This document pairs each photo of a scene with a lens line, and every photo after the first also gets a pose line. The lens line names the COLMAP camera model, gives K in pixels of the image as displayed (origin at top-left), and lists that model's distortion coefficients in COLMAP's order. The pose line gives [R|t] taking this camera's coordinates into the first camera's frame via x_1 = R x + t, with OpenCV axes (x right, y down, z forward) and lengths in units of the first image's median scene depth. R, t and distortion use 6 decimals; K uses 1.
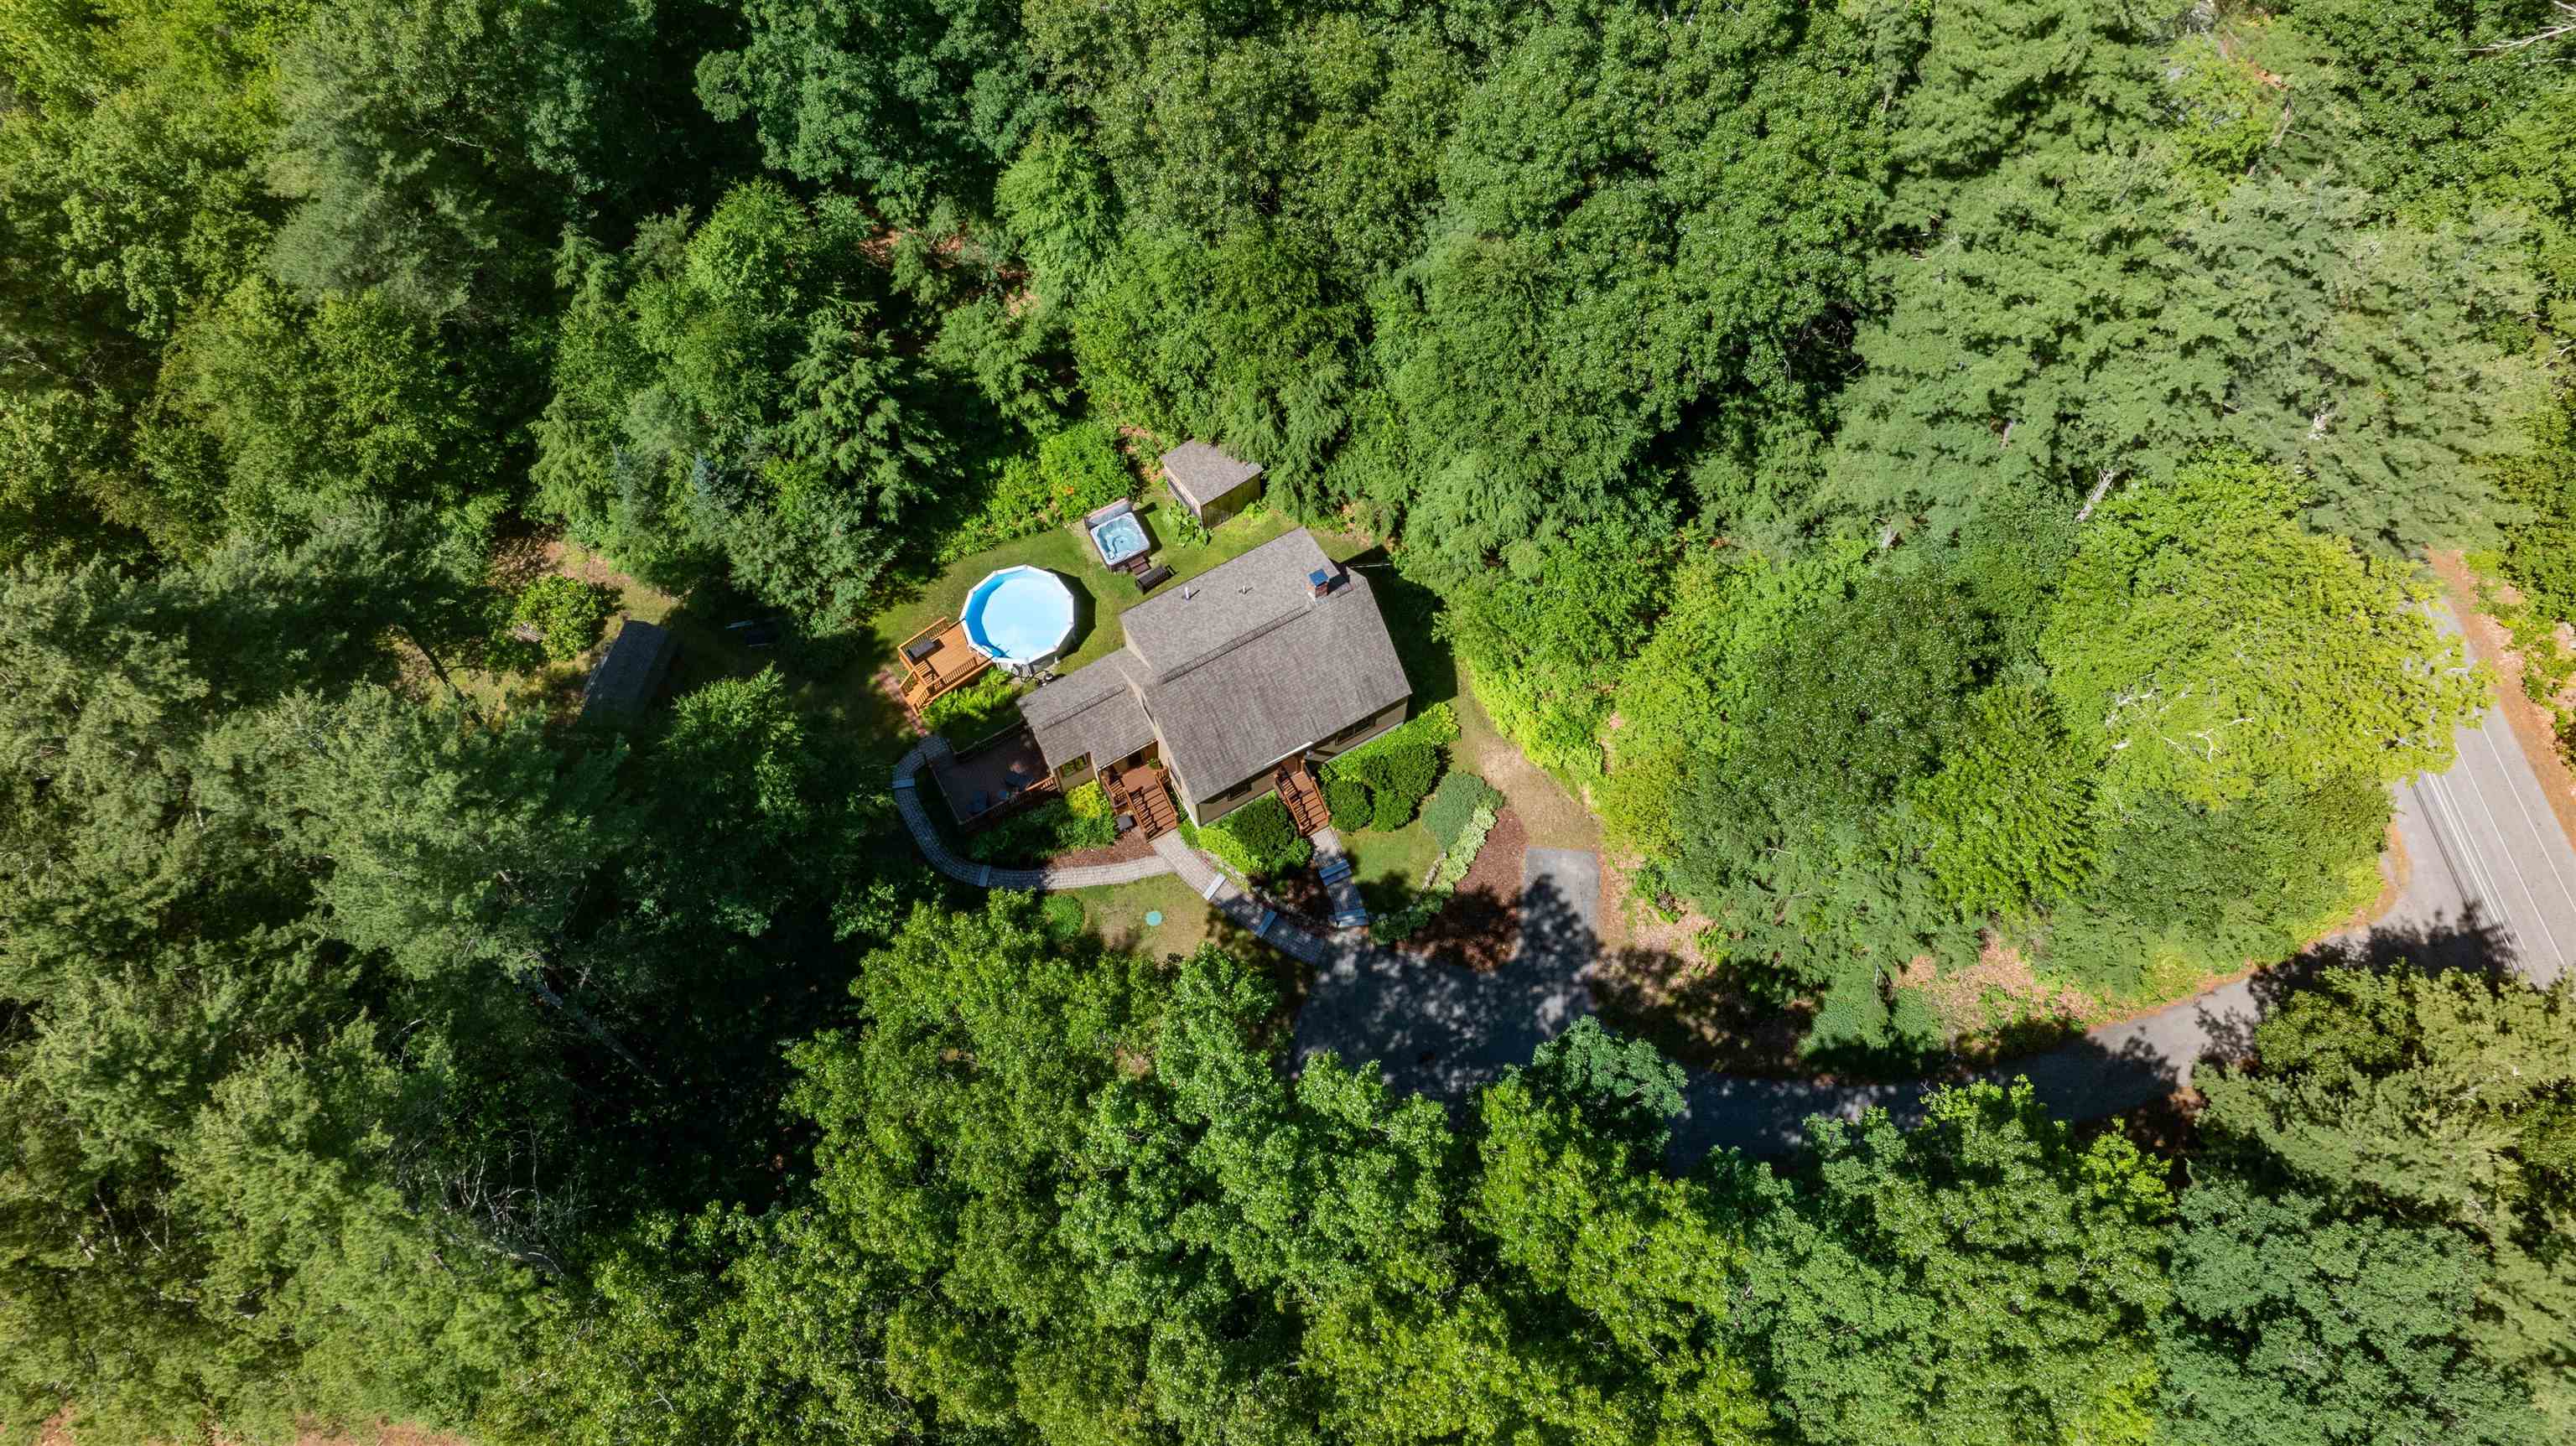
lens RADIAL K [[1754.2, 0, 1288.0], [0, 1754.2, 723.0], [0, 0, 1]] dist [-0.048634, 0.053346]
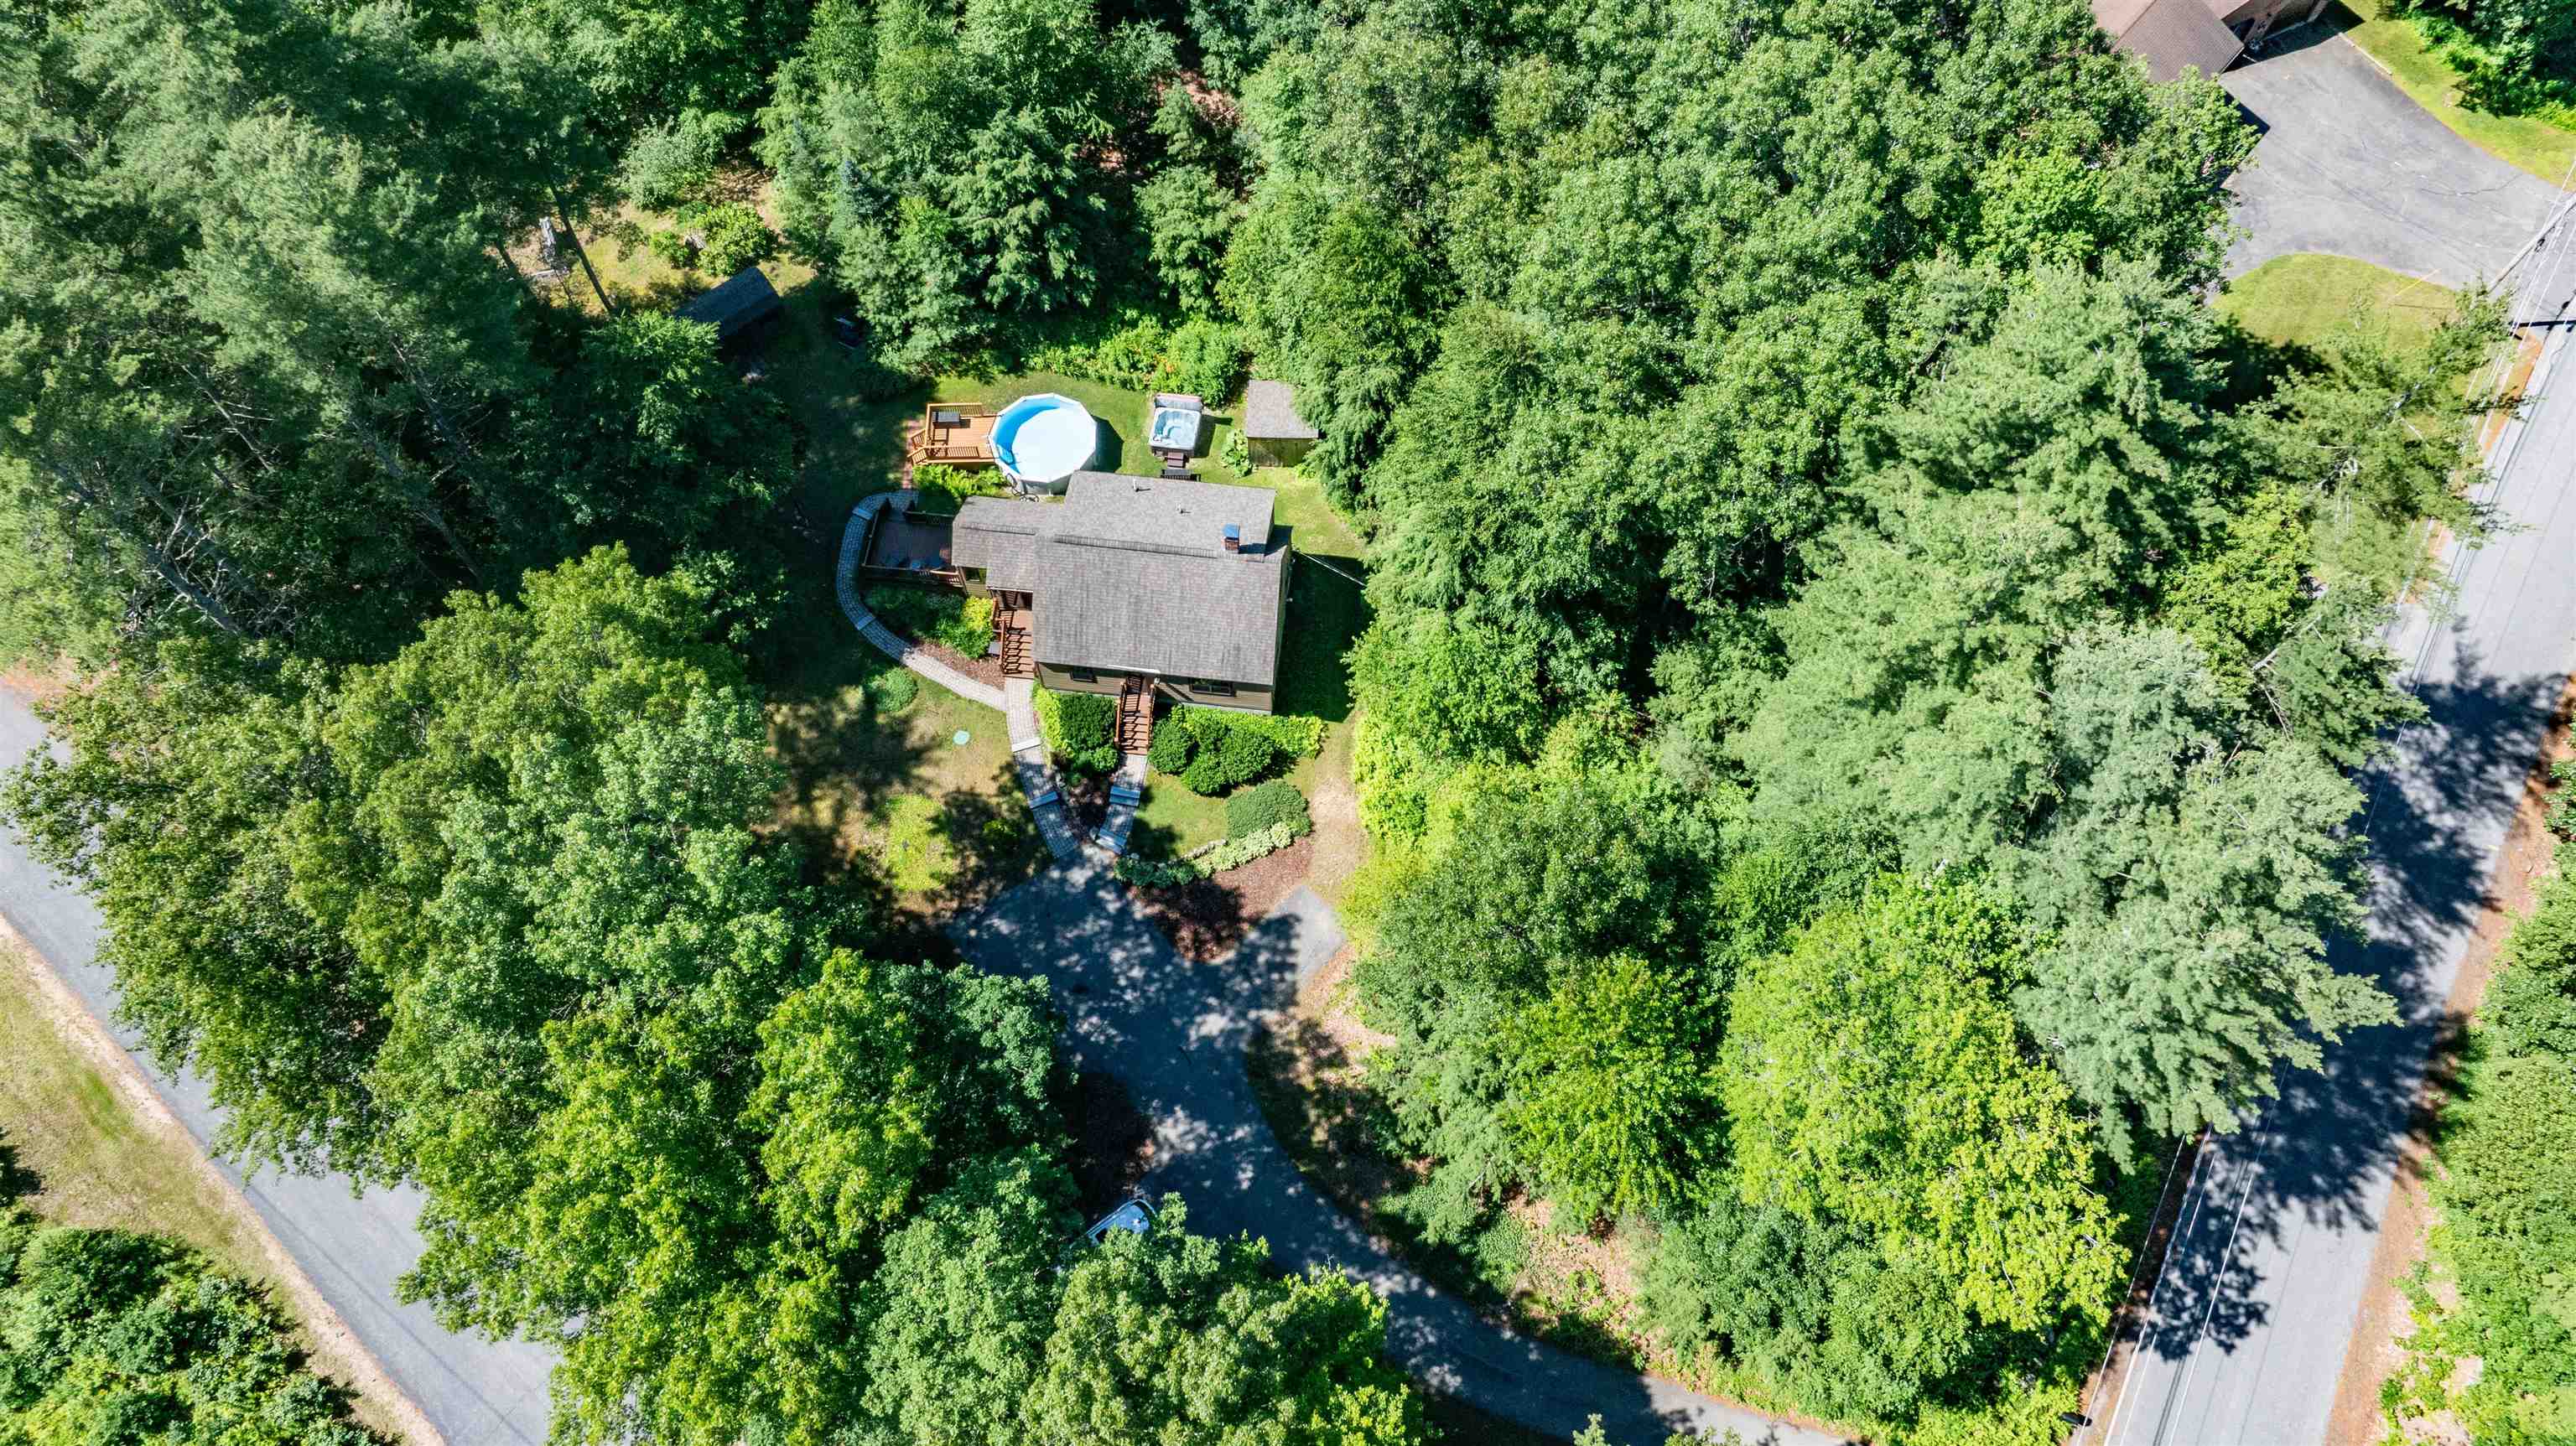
lens RADIAL K [[1754.2, 0, 1288.0], [0, 1754.2, 723.0], [0, 0, 1]] dist [-0.048634, 0.053346]
pose [[0.808007, 0.532746, -0.251609, 0.339261], [-0.531039, 0.843502, 0.080638, -0.084349], [0.255192, 0.068459, 0.964464, 0.033204]]
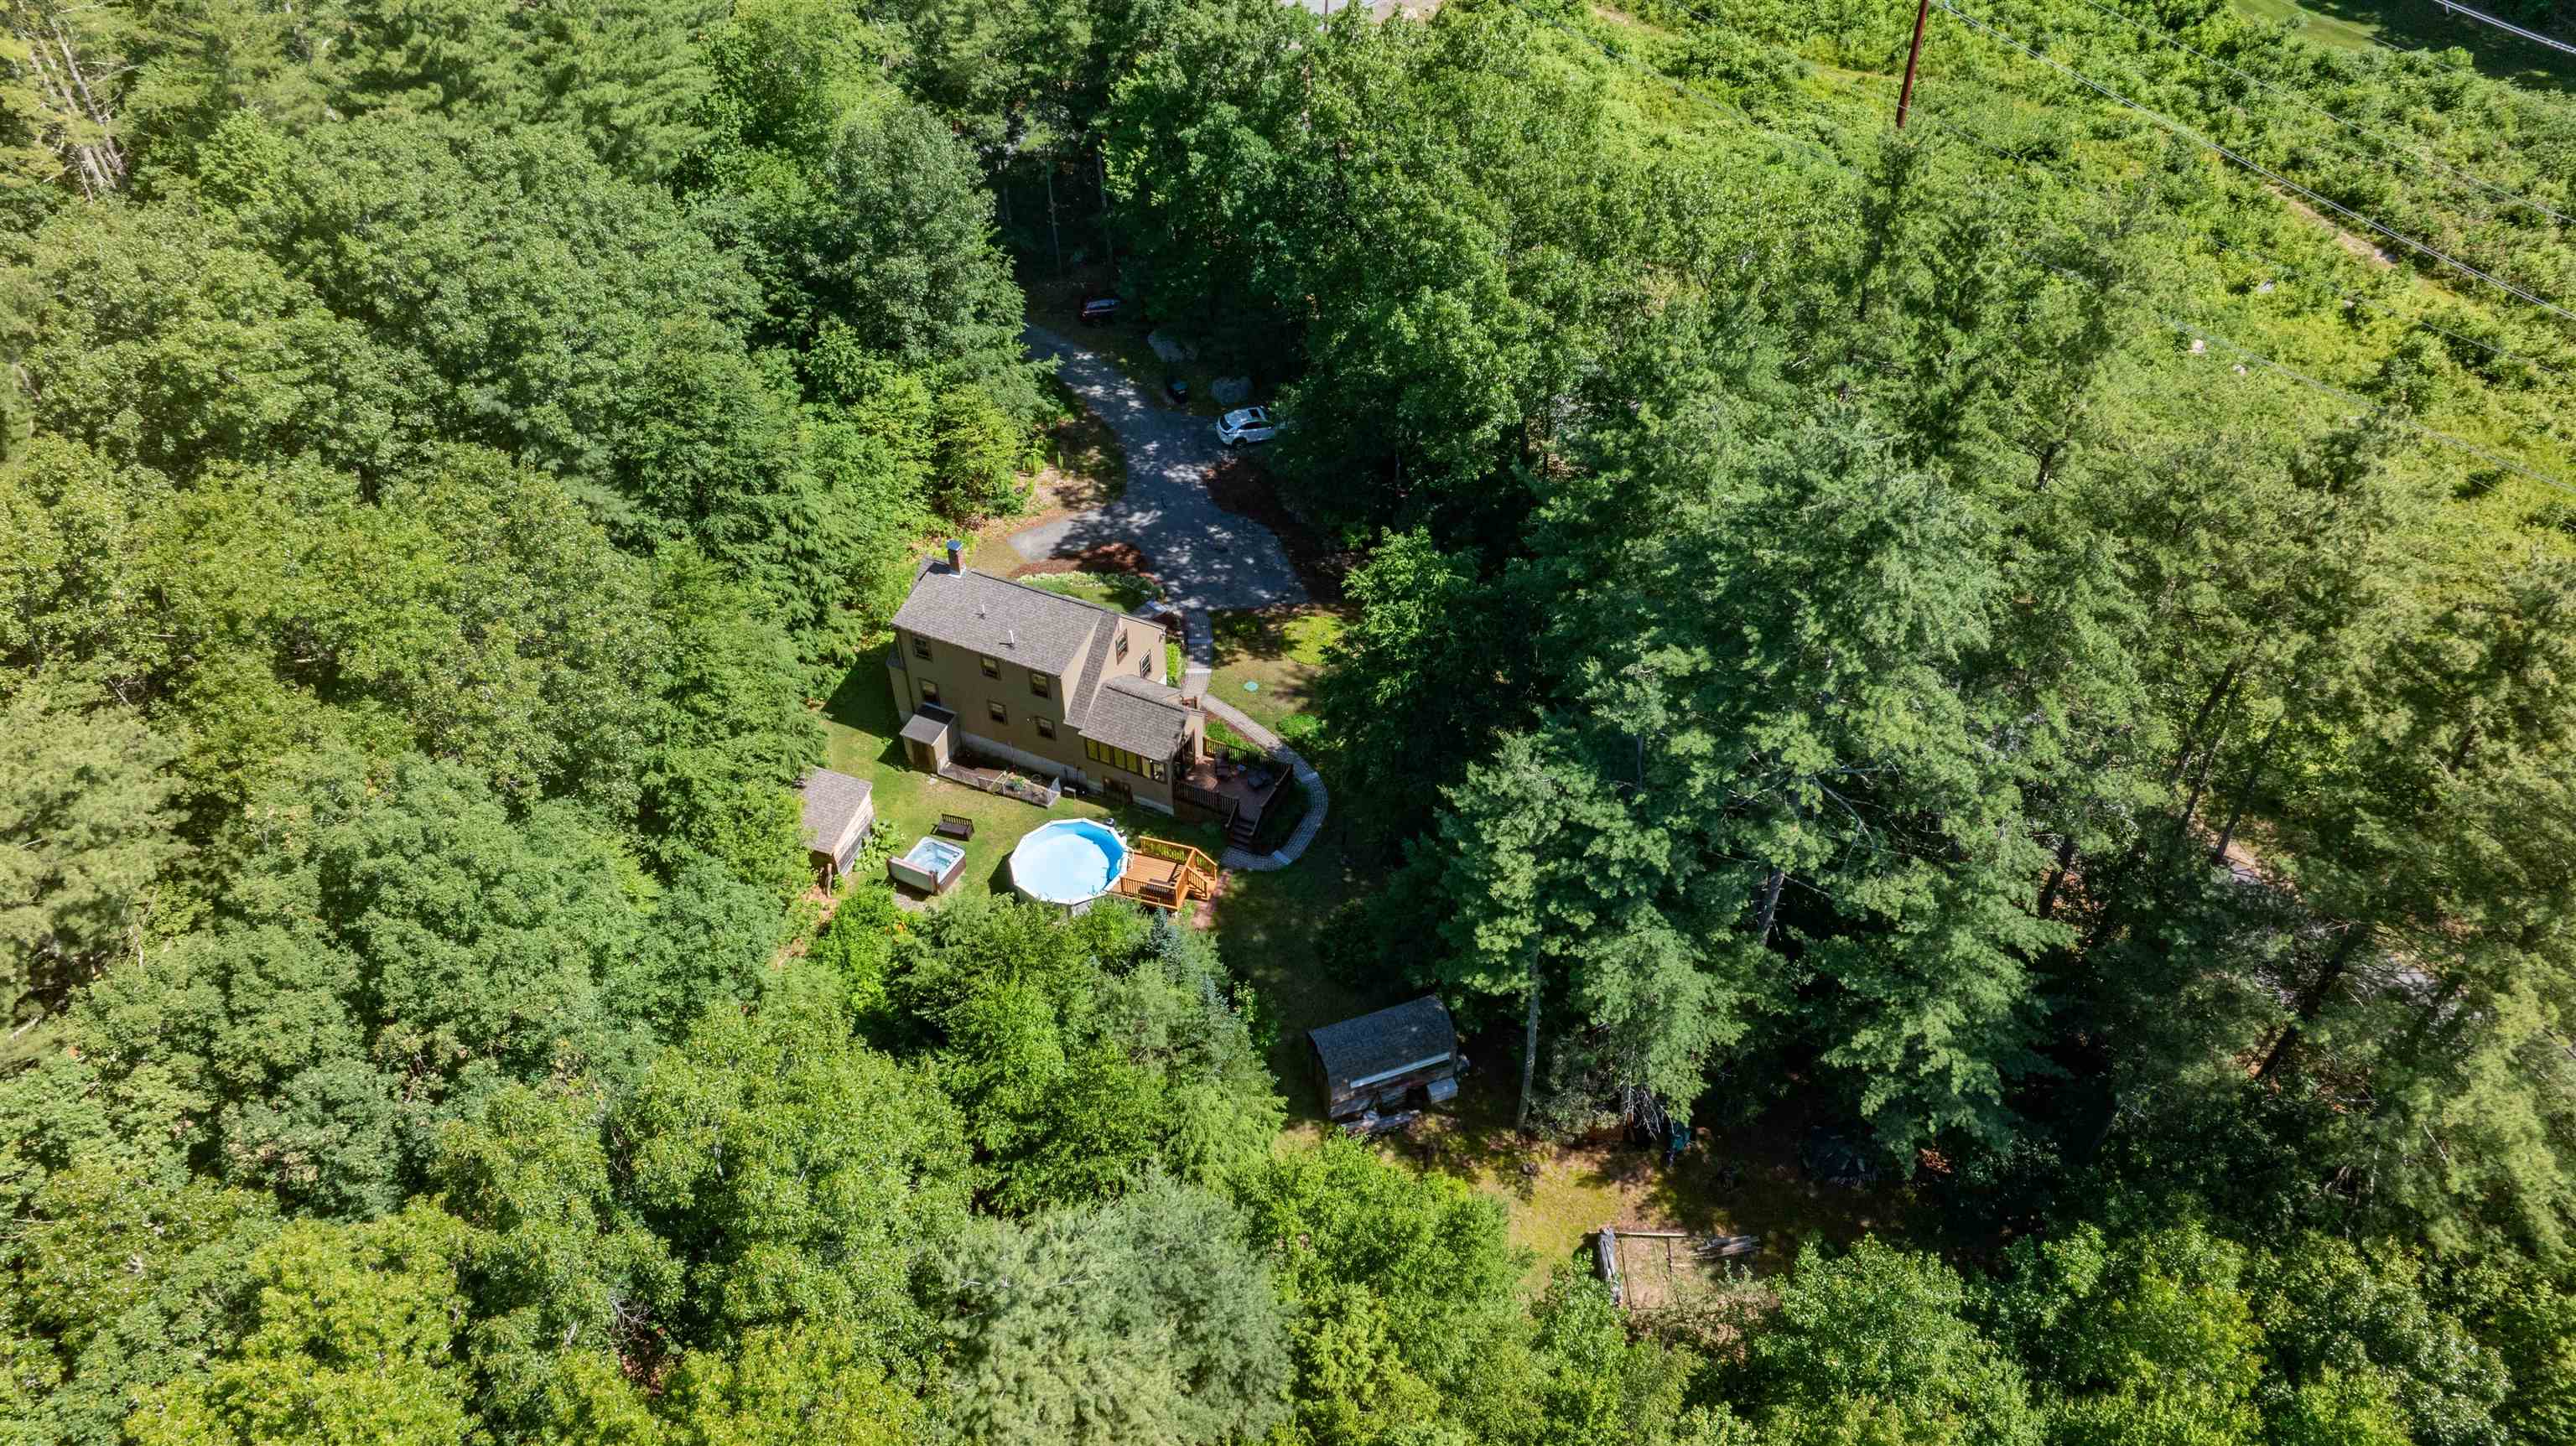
lens RADIAL K [[1754.2, 0, 1288.0], [0, 1754.2, 723.0], [0, 0, 1]] dist [-0.048634, 0.053346]
pose [[-0.577148, -0.530133, 0.621175, -0.806862], [0.734014, -0.003355, 0.679126, -0.641388], [-0.357943, 0.847908, 0.391061, 0.559961]]
